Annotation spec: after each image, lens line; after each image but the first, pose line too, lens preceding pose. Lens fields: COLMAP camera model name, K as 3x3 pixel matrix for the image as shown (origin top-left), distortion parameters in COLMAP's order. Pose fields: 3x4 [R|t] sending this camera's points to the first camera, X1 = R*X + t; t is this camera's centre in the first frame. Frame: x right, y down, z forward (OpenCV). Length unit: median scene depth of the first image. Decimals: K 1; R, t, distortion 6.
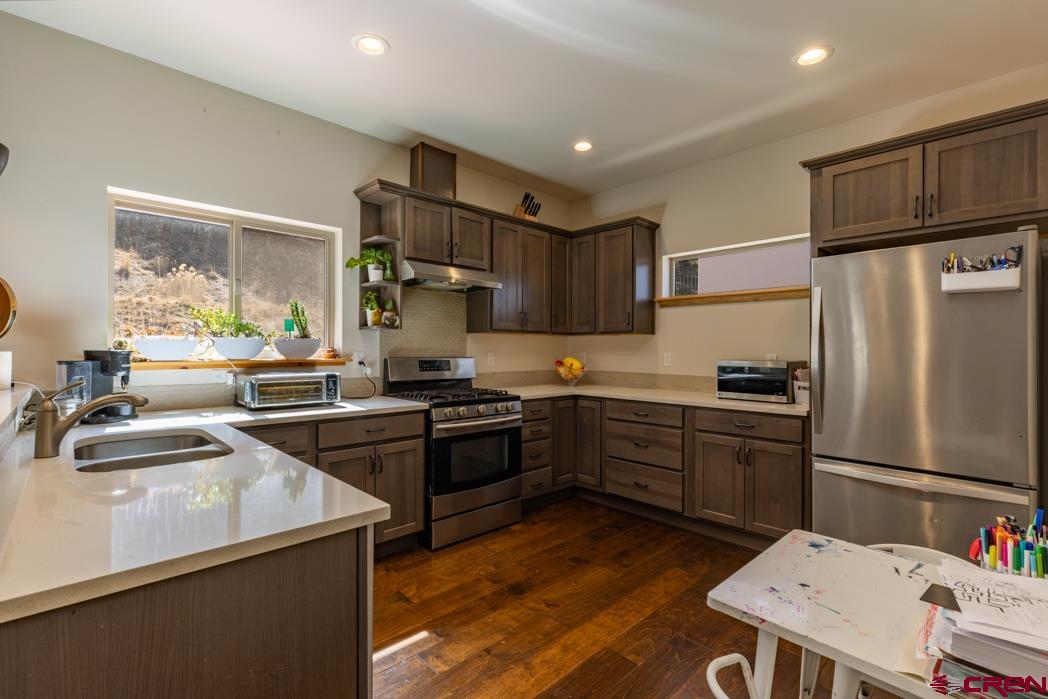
lens RADIAL K [[477.7, 0, 522.6], [0, 477.7, 348.4], [0, 0, 1]] dist [0.004886, -0.002244]
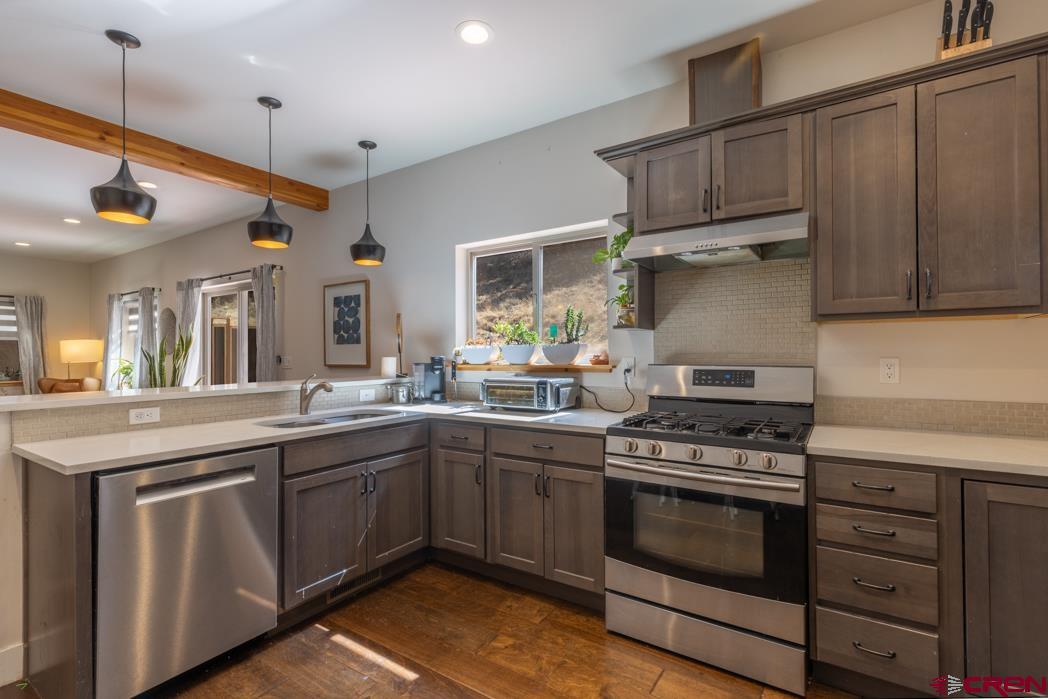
lens RADIAL K [[477.7, 0, 529.1], [0, 477.7, 351.5], [0, 0, 1]] dist [0.004886, -0.002244]
pose [[0.208752, -0.013386, -0.977877, 0.493715], [0.007554, 0.999899, -0.012075, 0.006228], [0.977939, -0.004866, 0.208832, 0.716133]]
